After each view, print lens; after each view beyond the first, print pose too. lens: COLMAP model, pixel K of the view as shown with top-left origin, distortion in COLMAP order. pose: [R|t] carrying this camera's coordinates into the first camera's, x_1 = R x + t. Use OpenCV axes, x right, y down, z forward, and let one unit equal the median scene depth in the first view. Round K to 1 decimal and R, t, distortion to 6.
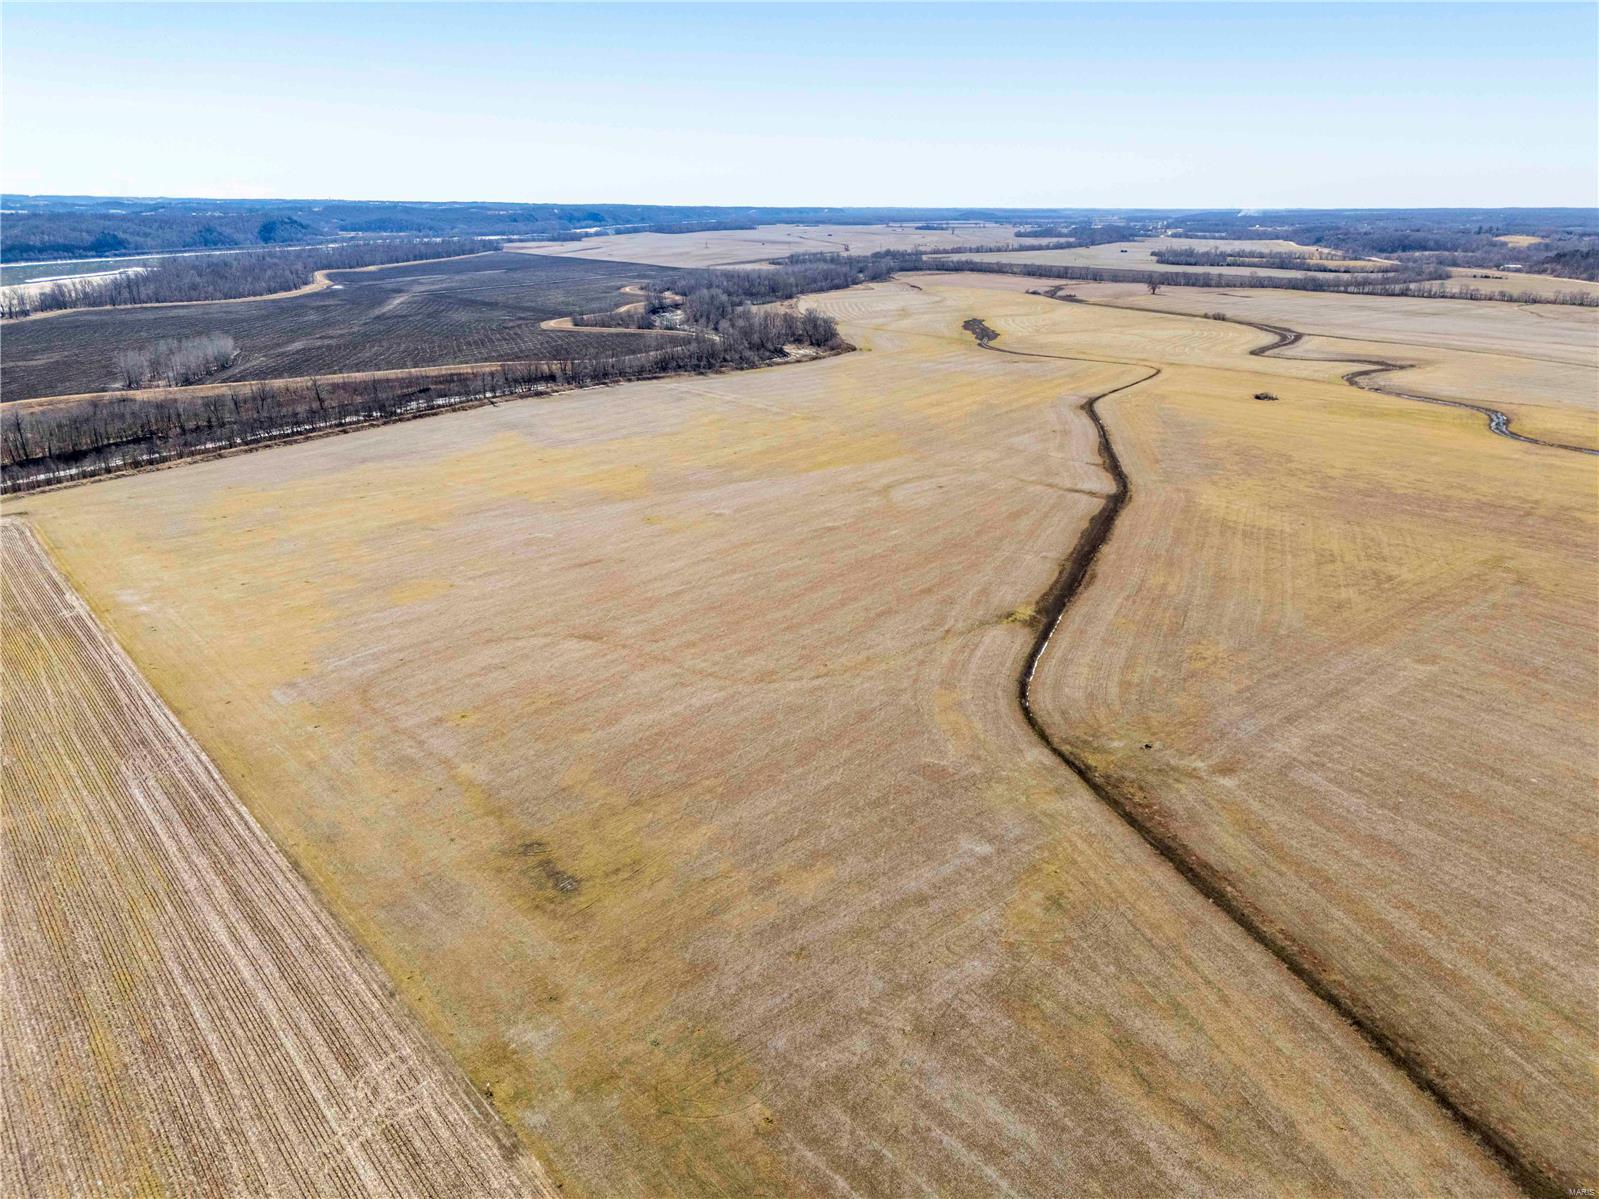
lens RADIAL K [[1144.4, 0, 806.8], [0, 1144.4, 612.8], [0, 0, 1]] dist [0.035518, -0.022385]
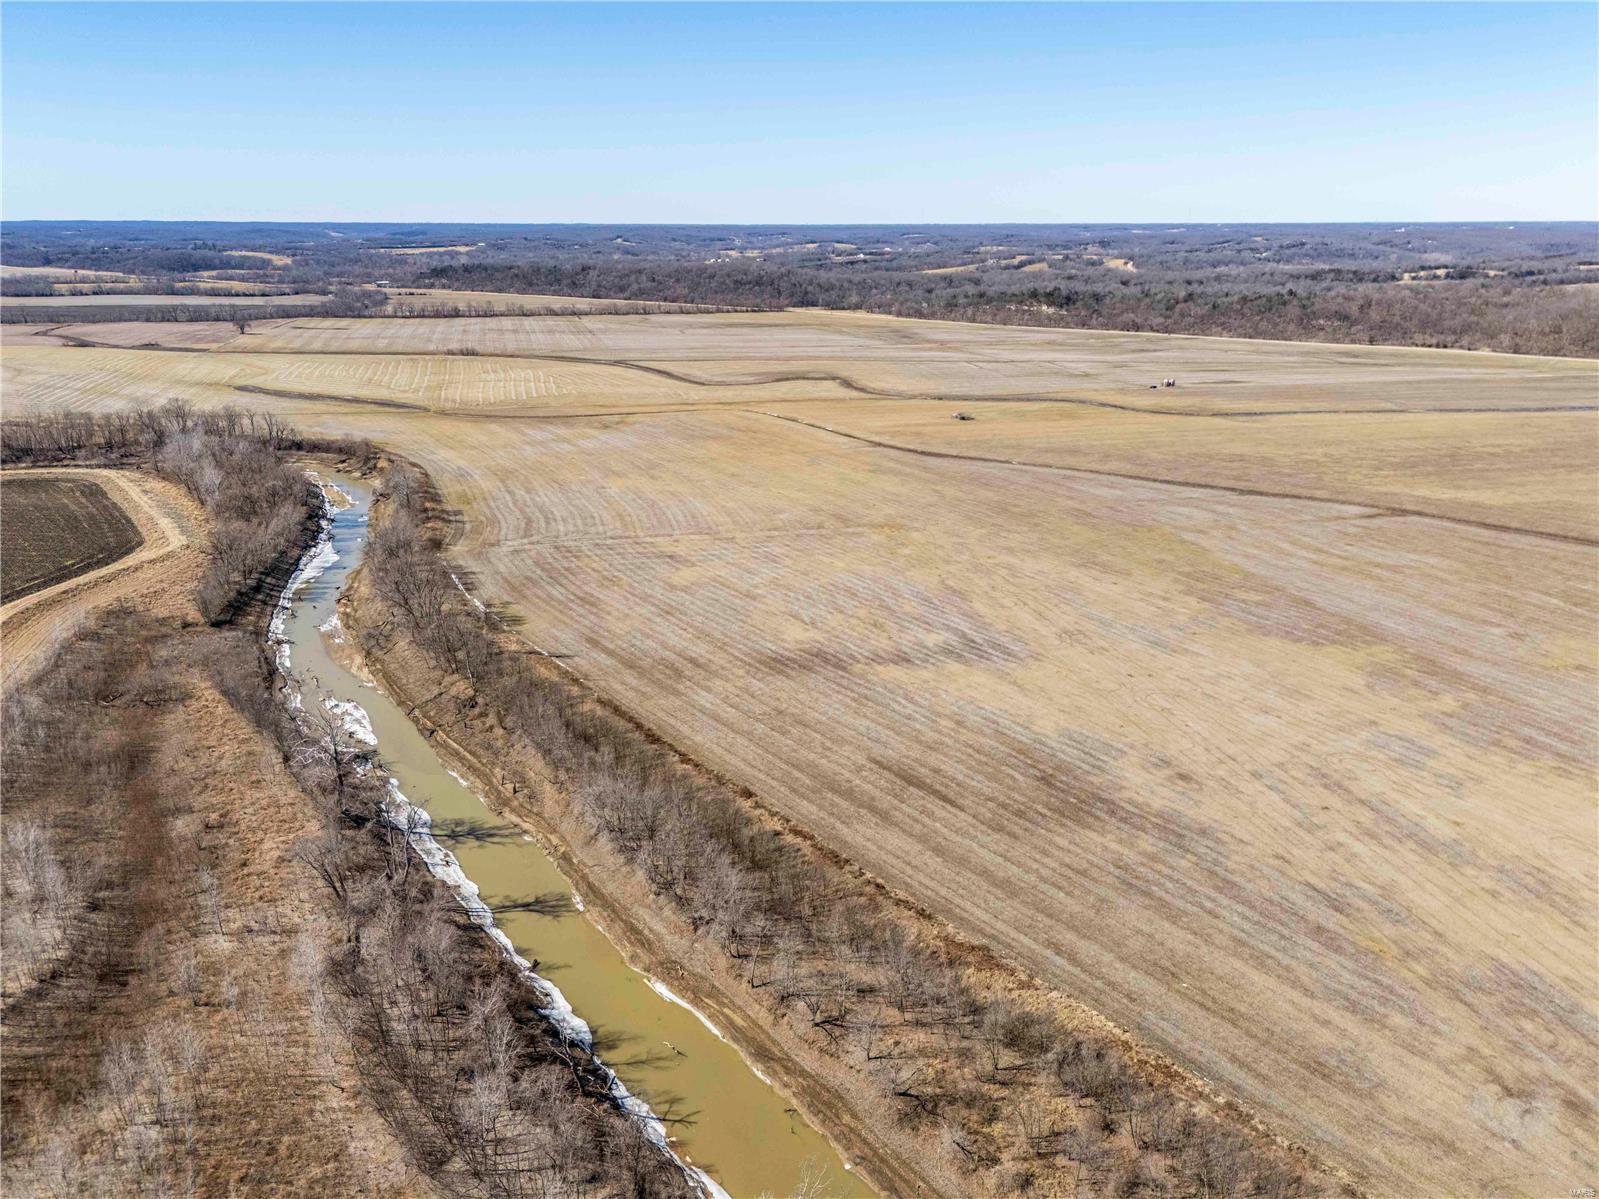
lens RADIAL K [[1171.8, 0, 806.6], [0, 1171.8, 589.1], [0, 0, 1]] dist [0.071908, -0.064423]
pose [[0.466418, -0.266625, 0.843425, -0.270422], [0.297909, 0.945138, 0.134033, -0.101634], [-0.832889, 0.188748, 0.520259, 0.270066]]
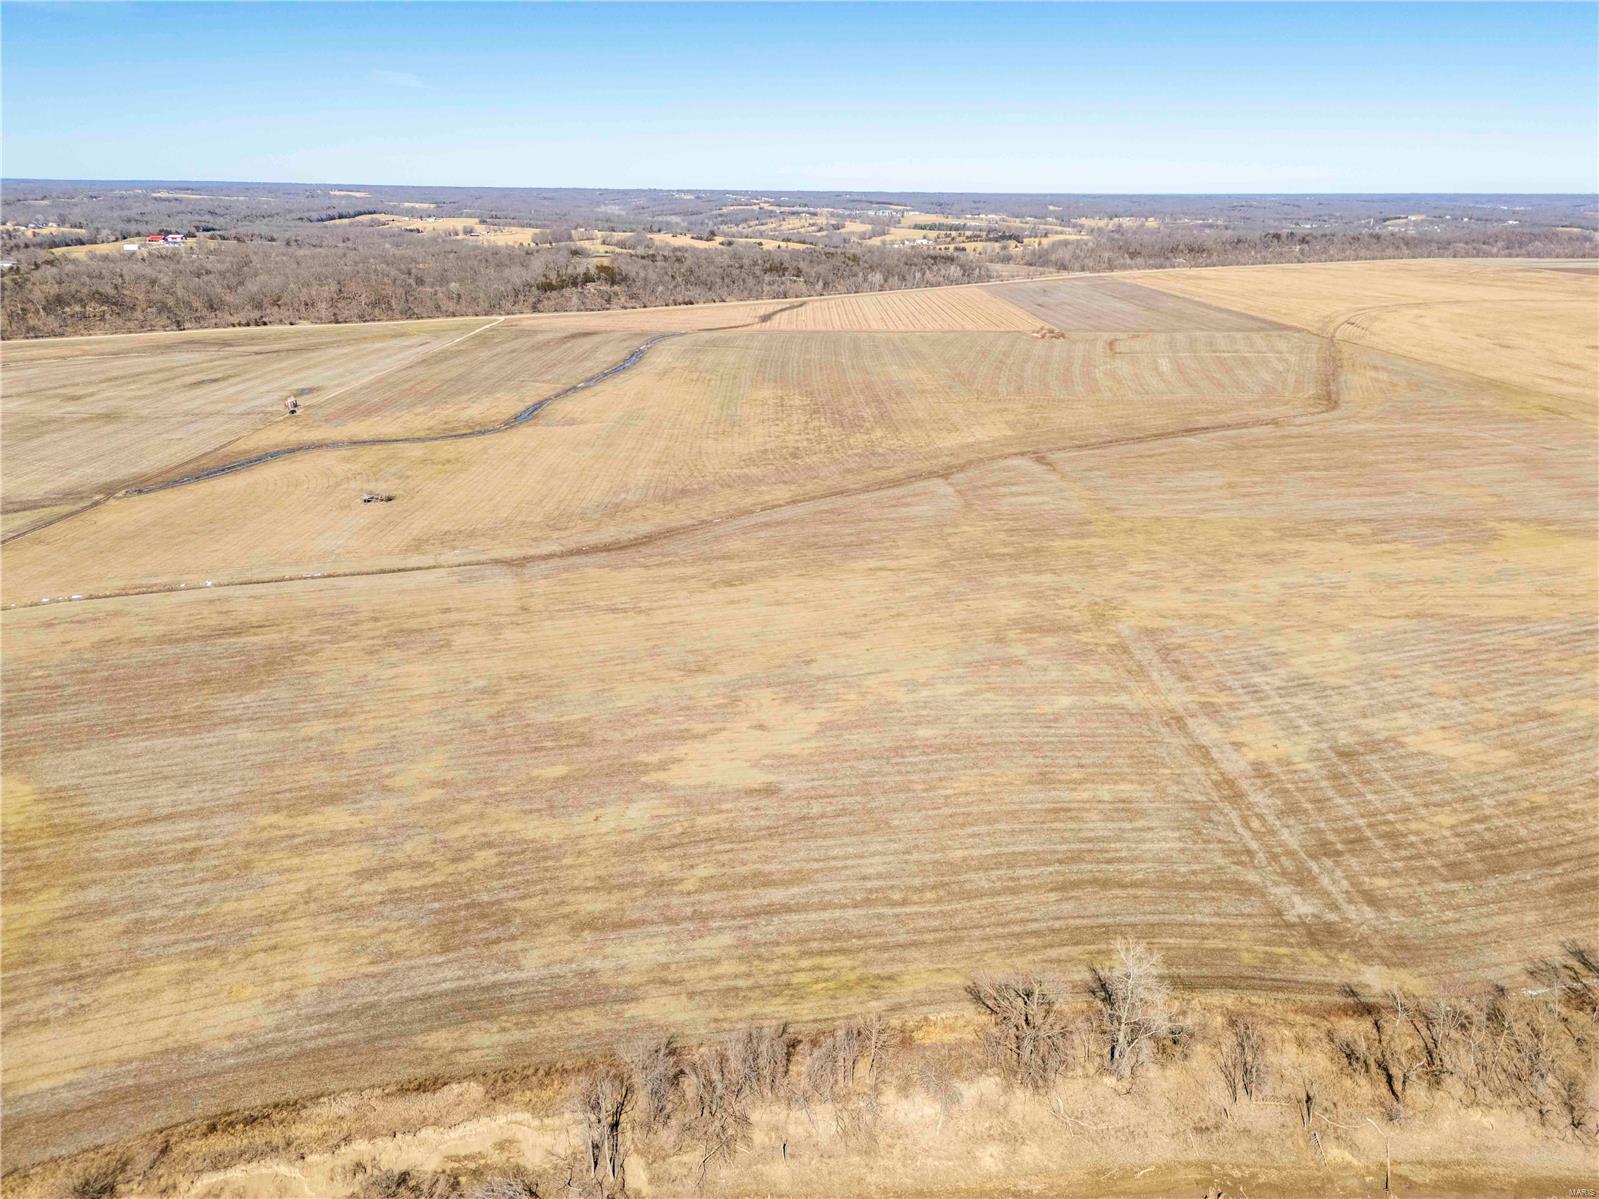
lens RADIAL K [[1171.8, 0, 804.9], [0, 1171.8, 611.3], [0, 0, 1]] dist [0.071908, -0.064423]
pose [[-0.773957, -0.223709, 0.592406, -0.083721], [0.201061, 0.800294, 0.564893, -0.205552], [-0.600471, 0.556312, -0.574414, 0.569607]]
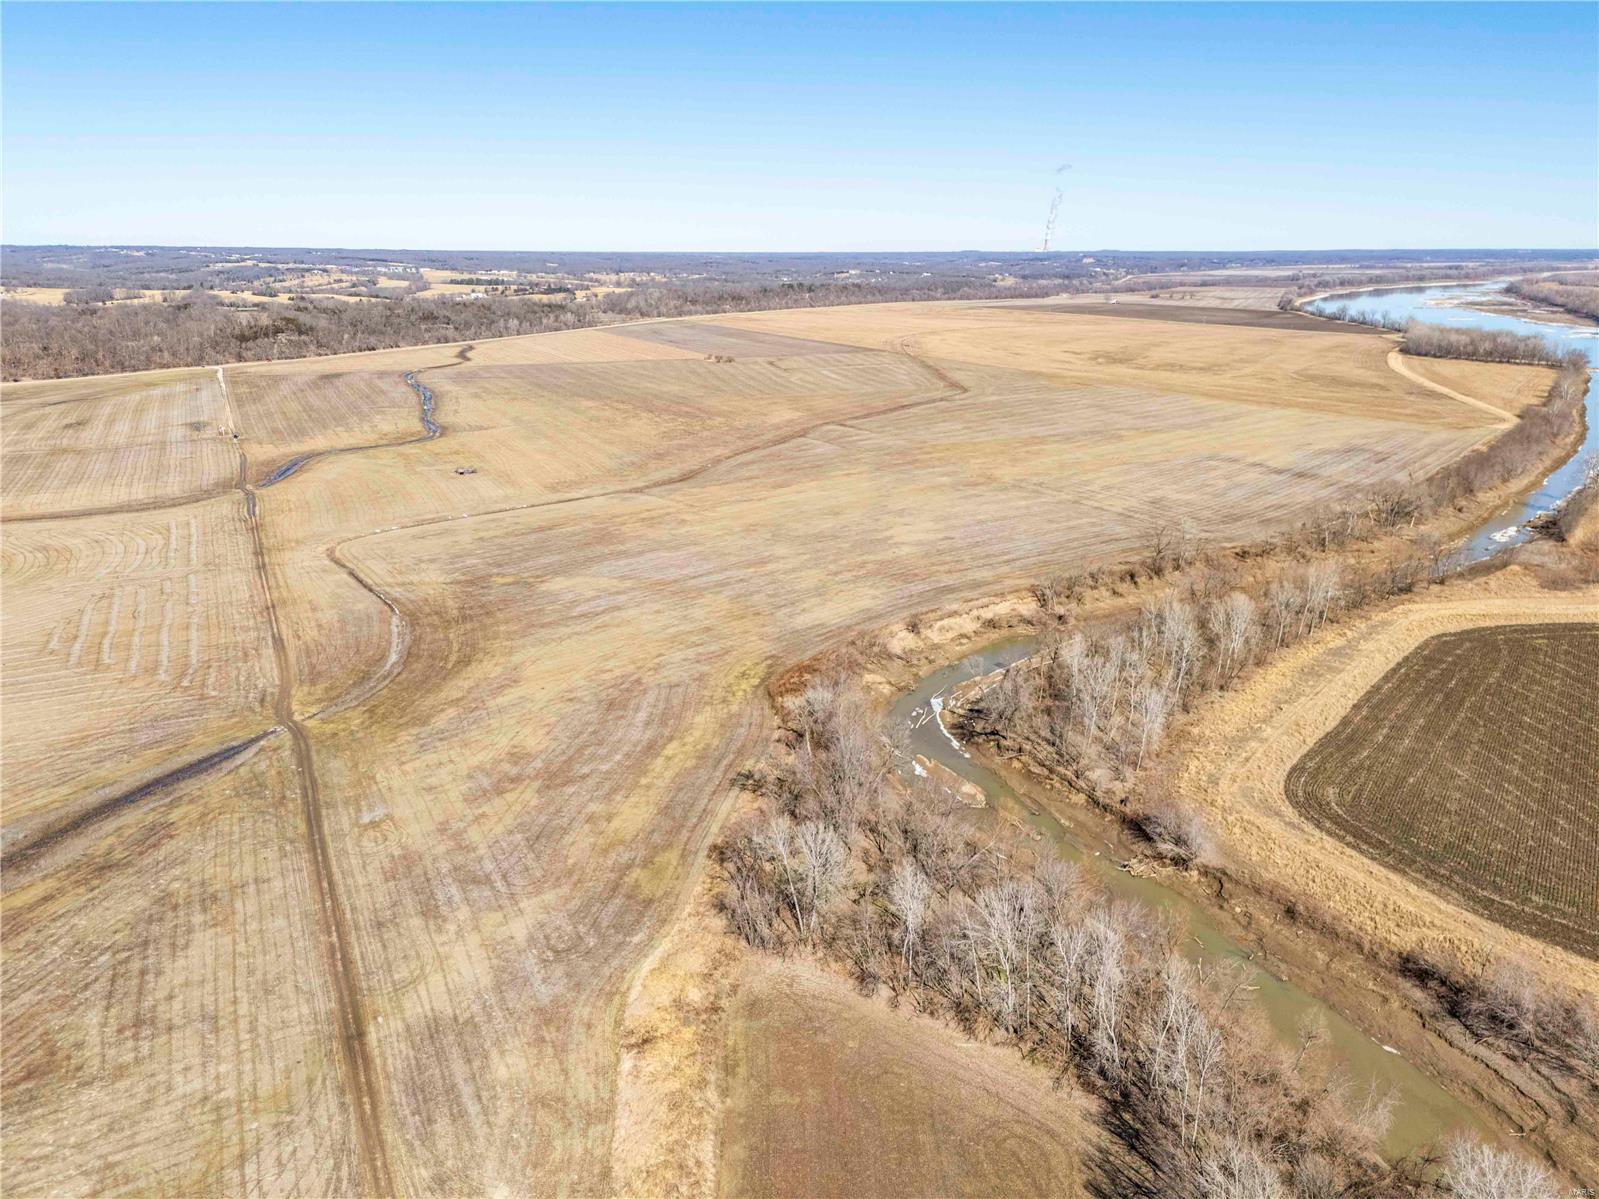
lens RADIAL K [[1171.8, 0, 804.2], [0, 1171.8, 597.0], [0, 0, 1]] dist [0.071908, -0.064423]
pose [[-0.970533, -0.074375, 0.229202, -0.030765], [0.074768, 0.811282, 0.579854, -0.273336], [-0.229074, 0.579905, -0.781815, 0.760236]]
